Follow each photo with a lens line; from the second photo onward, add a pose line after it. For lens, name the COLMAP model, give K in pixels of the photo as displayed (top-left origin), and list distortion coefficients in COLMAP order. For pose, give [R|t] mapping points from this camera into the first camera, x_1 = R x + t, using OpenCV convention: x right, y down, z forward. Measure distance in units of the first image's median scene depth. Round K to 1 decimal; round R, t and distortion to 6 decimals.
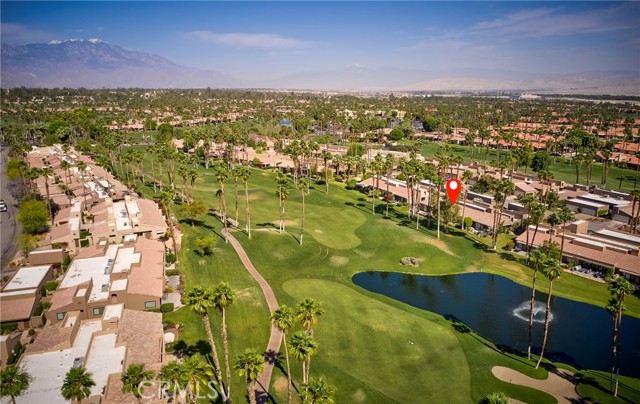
lens RADIAL K [[459.7, 0, 322.0], [0, 459.7, 203.5], [0, 0, 1]] dist [-0.009613, 0.000325]
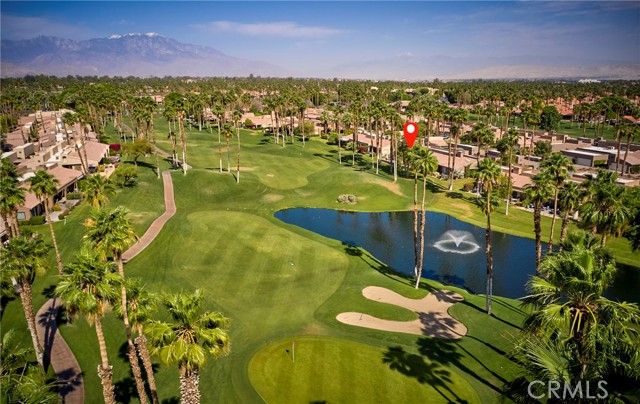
lens RADIAL K [[459.7, 0, 319.9], [0, 459.7, 199.0], [0, 0, 1]] dist [-0.009613, 0.000325]
pose [[0.994315, 0.014882, -0.105433, 0.216614], [-0.013619, 0.999827, 0.012694, 0.107129], [0.105604, -0.011186, 0.994345, 0.089620]]
